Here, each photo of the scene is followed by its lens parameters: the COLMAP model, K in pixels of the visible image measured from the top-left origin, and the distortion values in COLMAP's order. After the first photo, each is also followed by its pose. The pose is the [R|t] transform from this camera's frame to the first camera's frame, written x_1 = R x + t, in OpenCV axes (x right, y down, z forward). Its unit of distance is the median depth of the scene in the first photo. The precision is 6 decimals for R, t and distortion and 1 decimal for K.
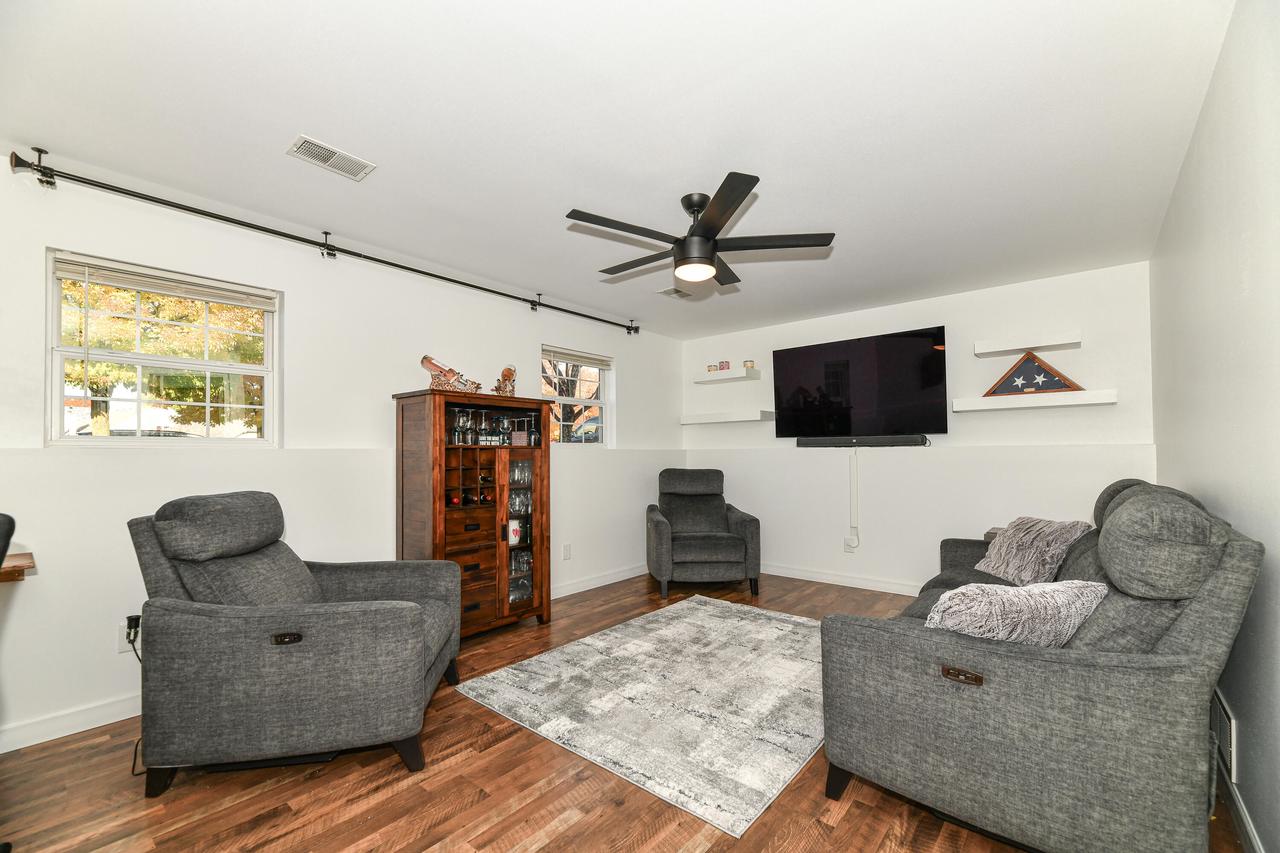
lens RADIAL K [[523.0, 0, 642.7], [0, 523.0, 444.3], [0, 0, 1]] dist [-0.005989, -0.000058]
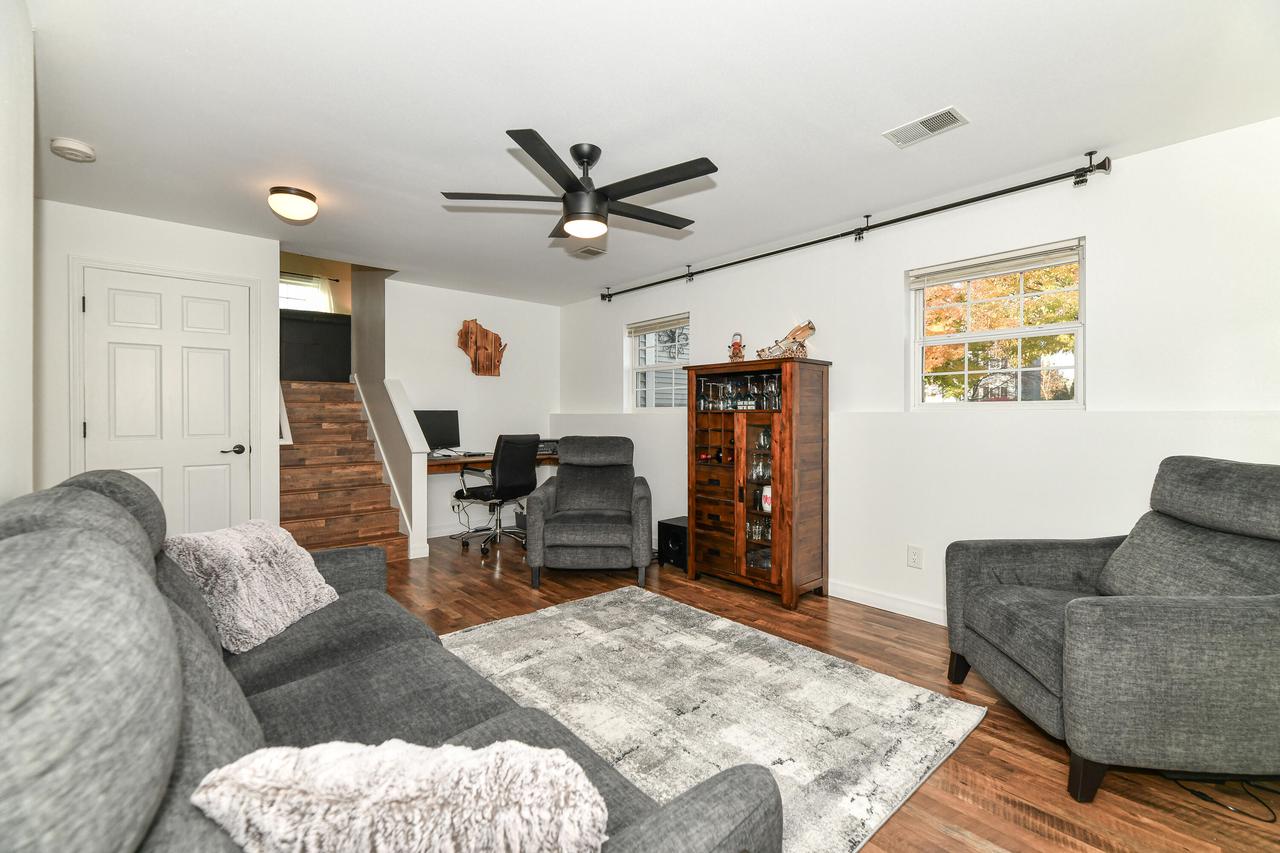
lens RADIAL K [[551.2, 0, 649.0], [0, 551.2, 420.6], [0, 0, 1]] dist [-0.002012, -0.000117]
pose [[-0.138201, 0.011555, -0.990337, 0.831689], [0.014651, 0.999846, 0.009621, 0.010647], [0.990296, -0.013180, -0.138349, 0.968185]]
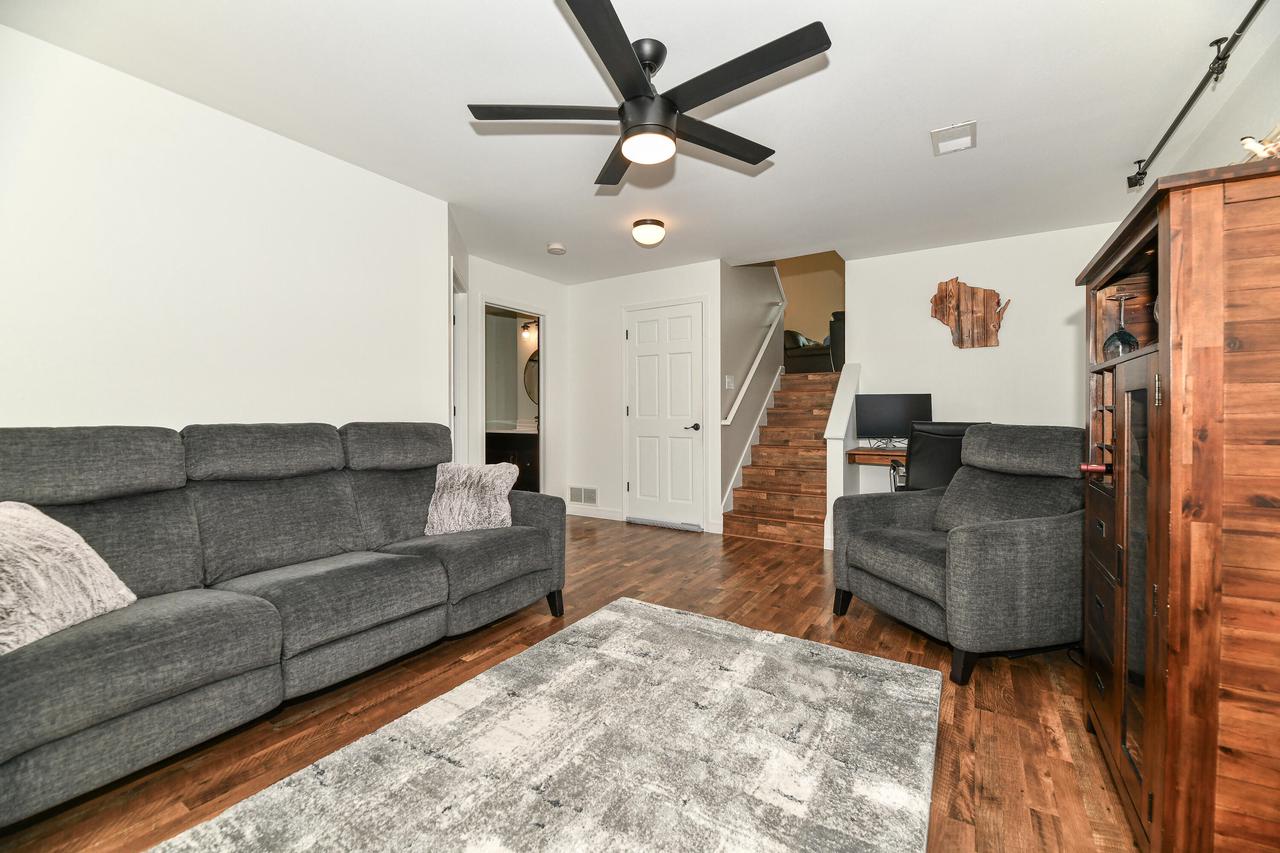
lens RADIAL K [[523.0, 0, 645.1], [0, 523.0, 421.8], [0, 0, 1]] dist [-0.005989, -0.000058]
pose [[-0.990853, 0.002358, -0.134925, 0.163532], [0.002255, 0.999997, 0.000915, 0.053618], [0.134926, 0.000602, -0.990855, 1.351786]]
